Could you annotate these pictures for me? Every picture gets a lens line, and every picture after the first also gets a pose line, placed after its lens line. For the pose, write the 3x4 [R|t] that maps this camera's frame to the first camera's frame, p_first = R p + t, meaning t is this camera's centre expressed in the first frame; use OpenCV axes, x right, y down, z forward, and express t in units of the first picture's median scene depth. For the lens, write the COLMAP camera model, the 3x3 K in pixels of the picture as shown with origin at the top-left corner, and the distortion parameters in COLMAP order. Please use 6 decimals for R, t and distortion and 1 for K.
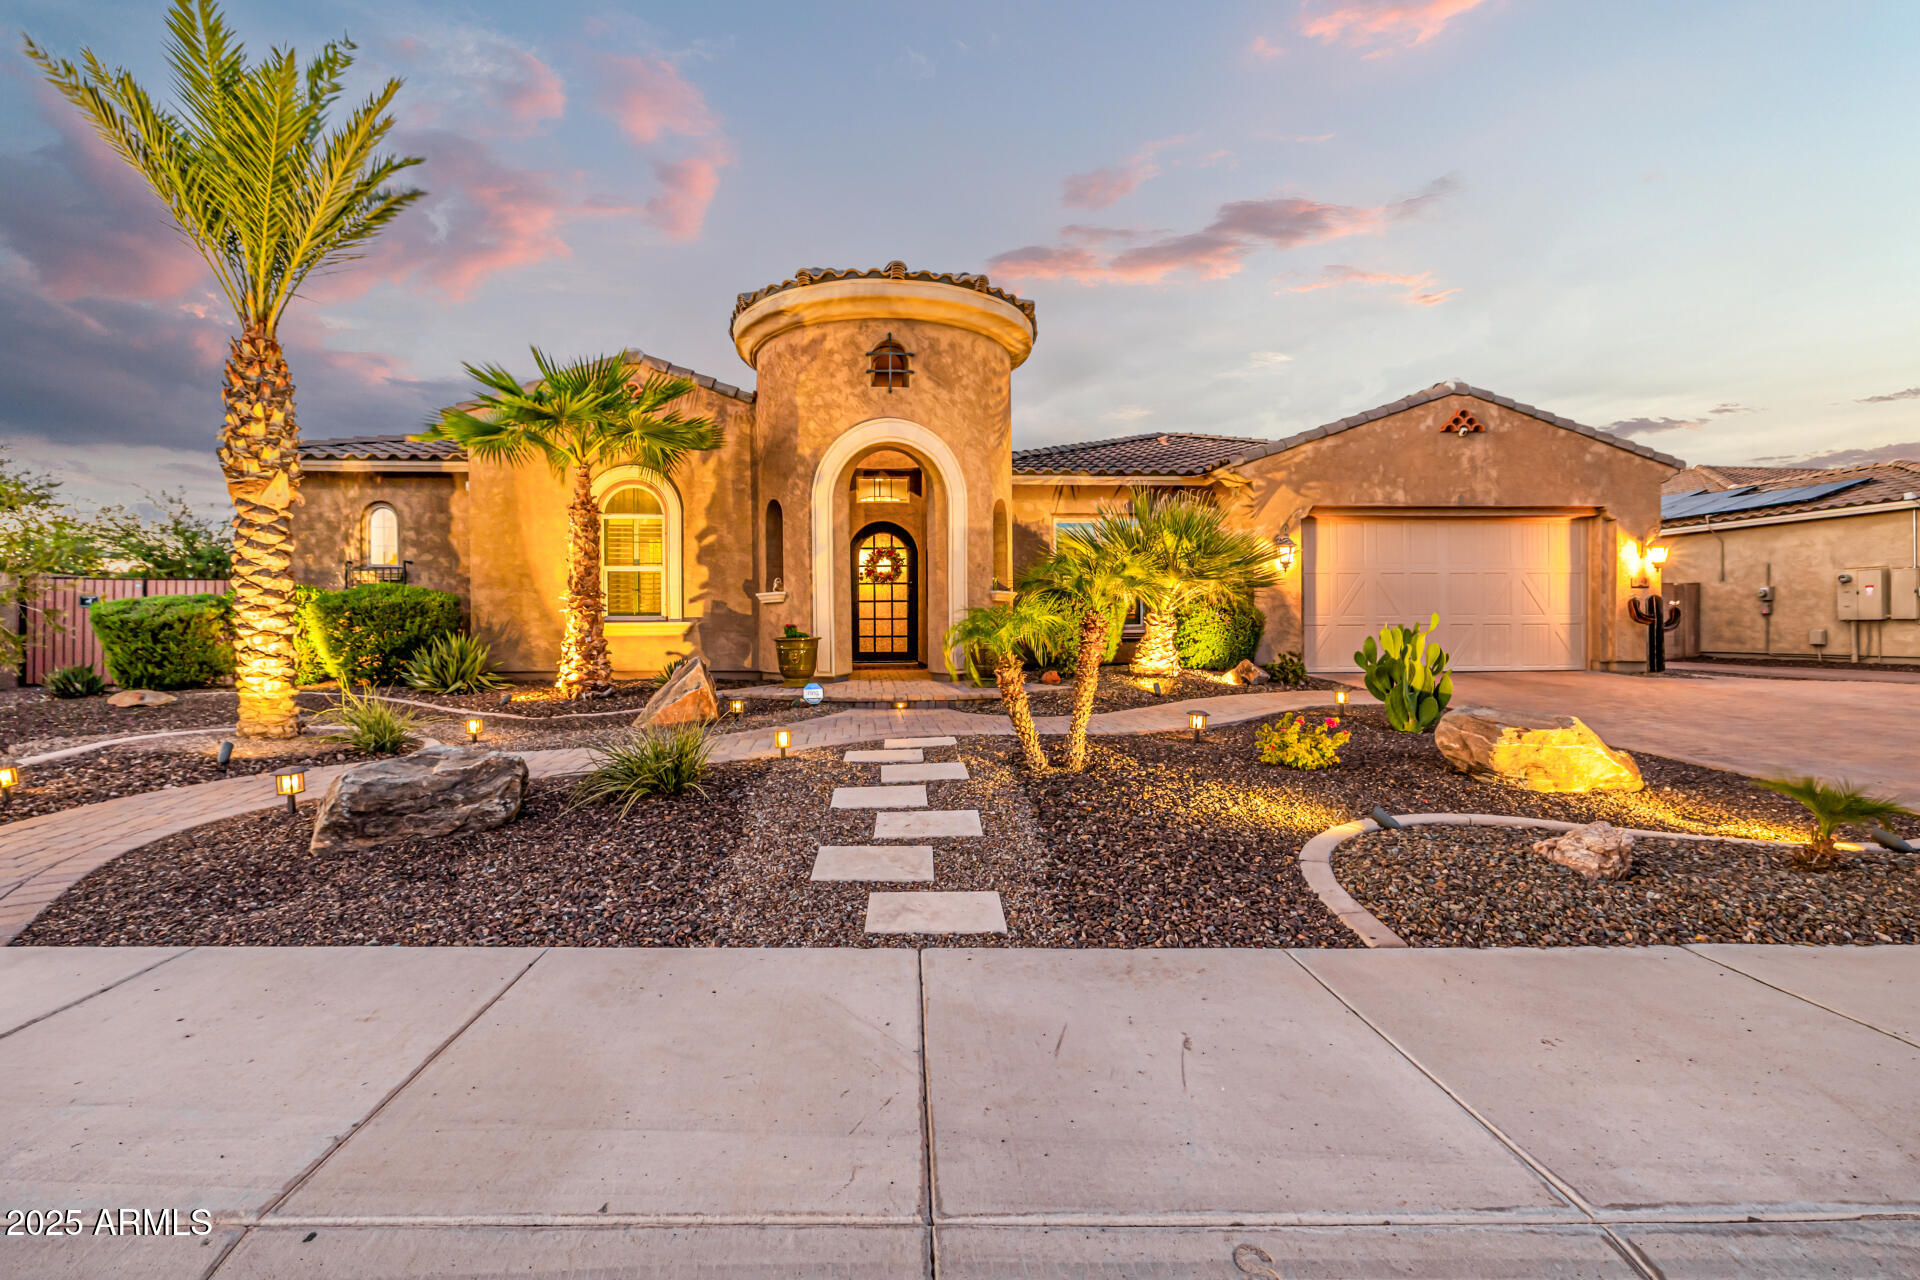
lens RADIAL K [[806.9, 0, 960.0], [0, 806.9, 640.0], [0, 0, 1]] dist [0.001666, 0.000334]
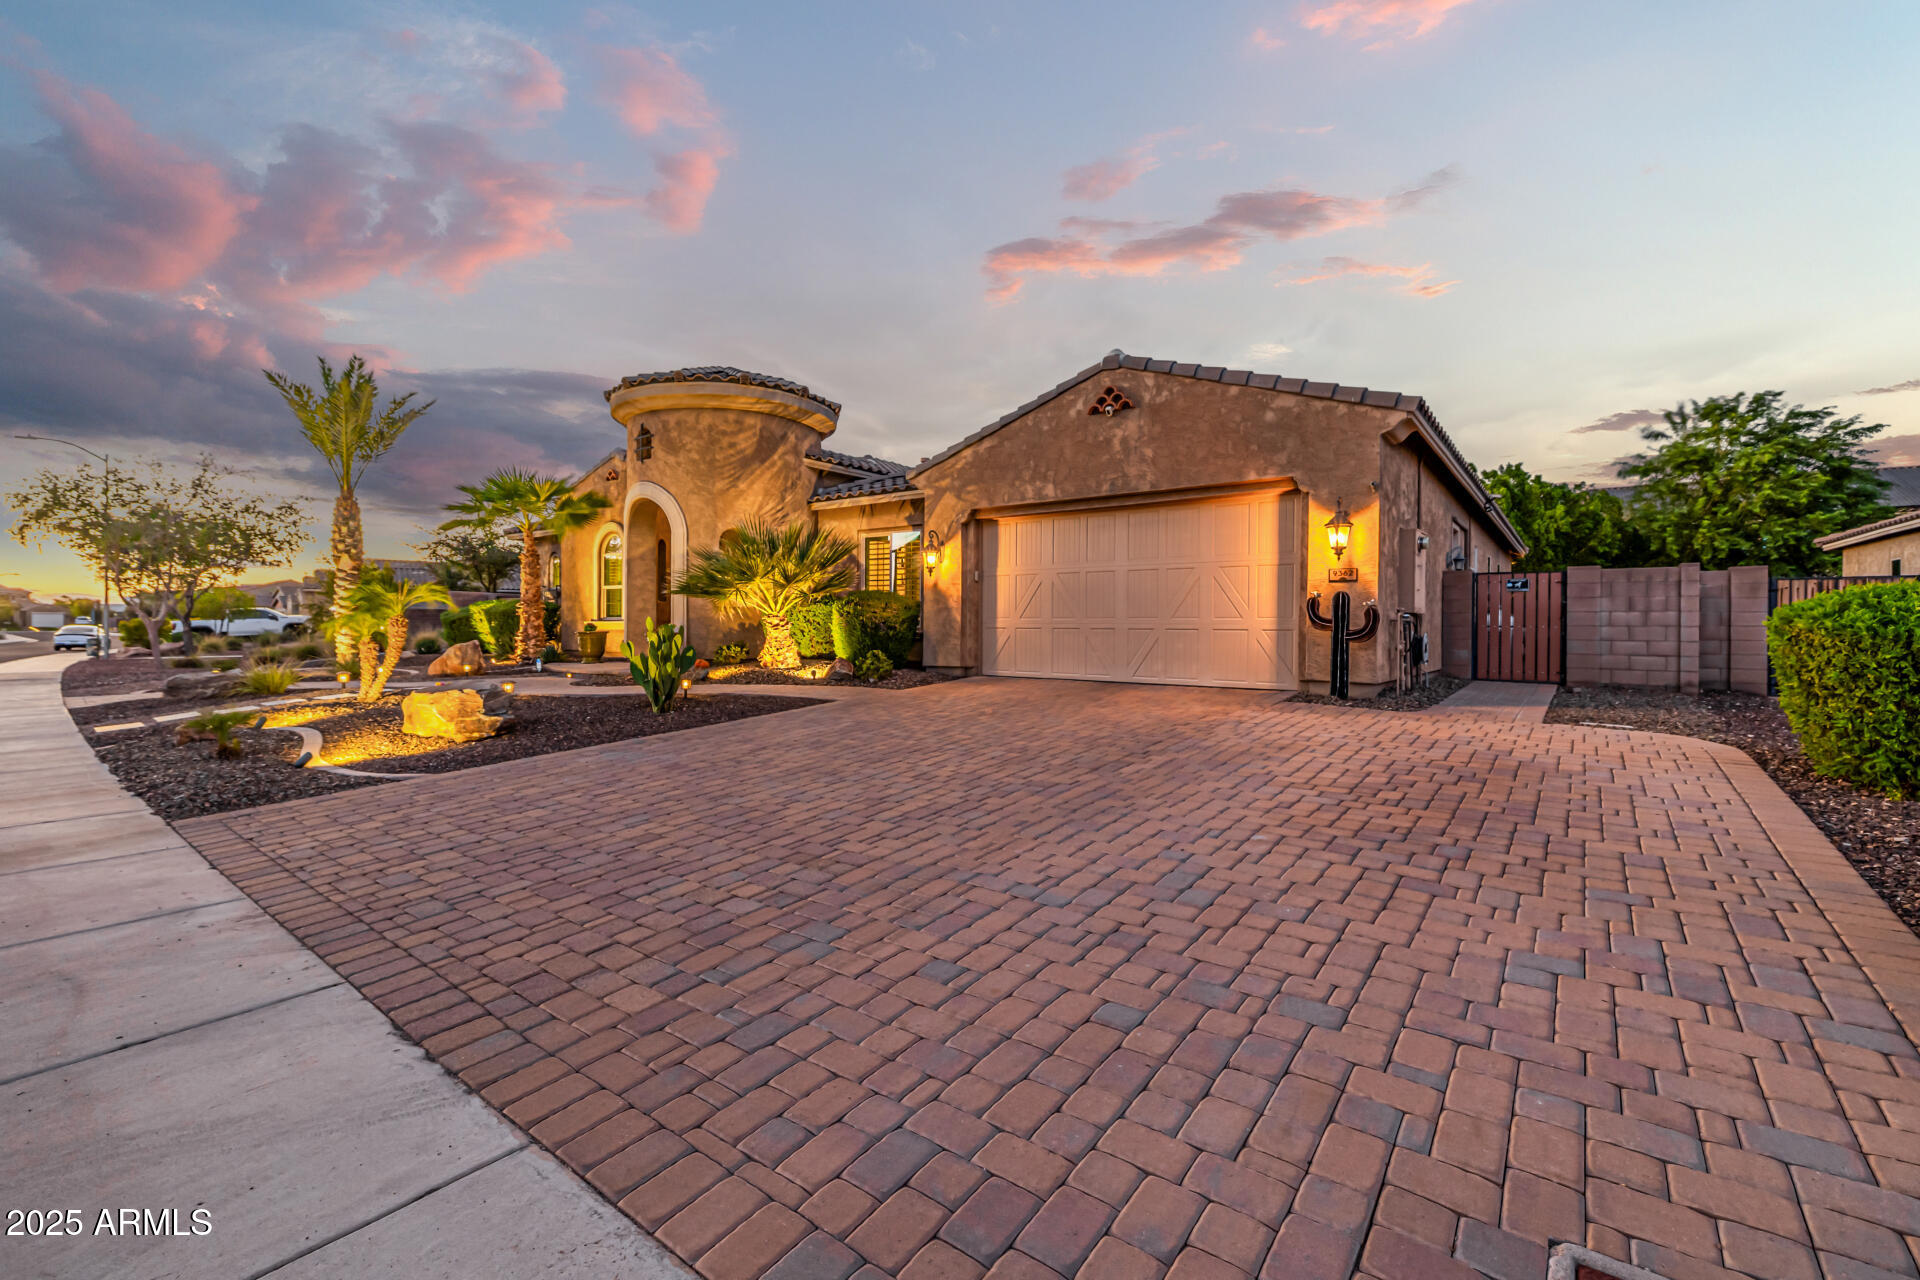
lens RADIAL K [[806.9, 0, 960.0], [0, 806.9, 640.0], [0, 0, 1]] dist [0.001666, 0.000334]
pose [[0.760556, 0.021608, -0.648913, 1.076063], [-0.019209, 0.999757, 0.010777, -0.013378], [0.648988, 0.004269, 0.760787, 0.220839]]
